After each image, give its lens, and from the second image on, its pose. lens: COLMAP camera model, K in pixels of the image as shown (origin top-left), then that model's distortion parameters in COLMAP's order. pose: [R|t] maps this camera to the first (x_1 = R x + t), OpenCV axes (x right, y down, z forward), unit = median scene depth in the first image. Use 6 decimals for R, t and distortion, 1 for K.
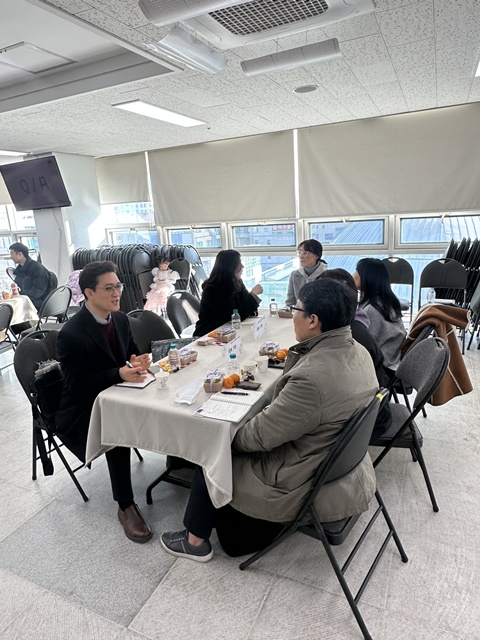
lens RADIAL K [[407.2, 0, 240.0], [0, 407.2, 320.0], [0, 0, 1]] dist [0.026060, 0.002824]
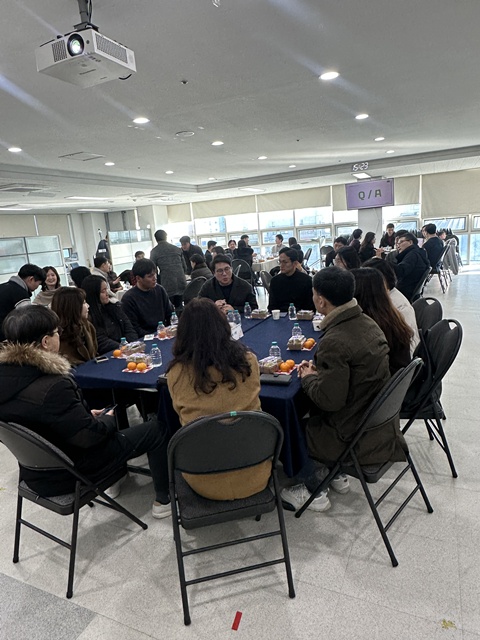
lens RADIAL K [[407.2, 0, 240.0], [0, 407.2, 320.0], [0, 0, 1]] dist [0.026060, 0.002824]
pose [[0.997302, -0.024282, 0.069271, -1.248042], [0.027068, 0.998850, -0.039566, 0.265878], [-0.068231, 0.041335, 0.996813, -0.700340]]
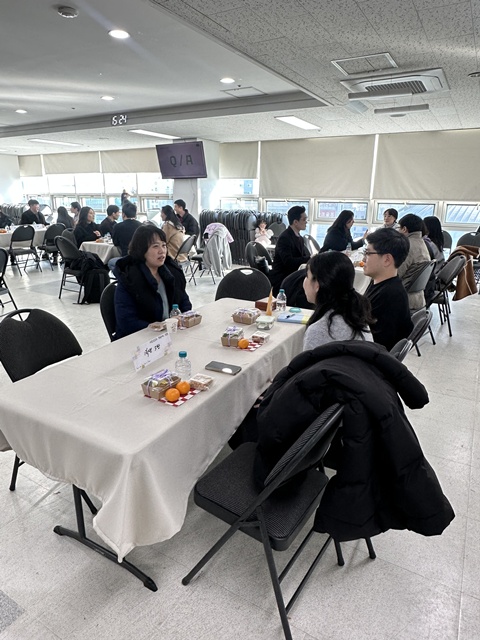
lens RADIAL K [[407.2, 0, 240.0], [0, 407.2, 320.0], [0, 0, 1]] dist [0.026060, 0.002824]
pose [[0.993330, 0.098611, -0.059767, -0.173619], [-0.096249, 0.994504, 0.041195, 0.142834], [0.063500, -0.035168, 0.997362, -0.422078]]
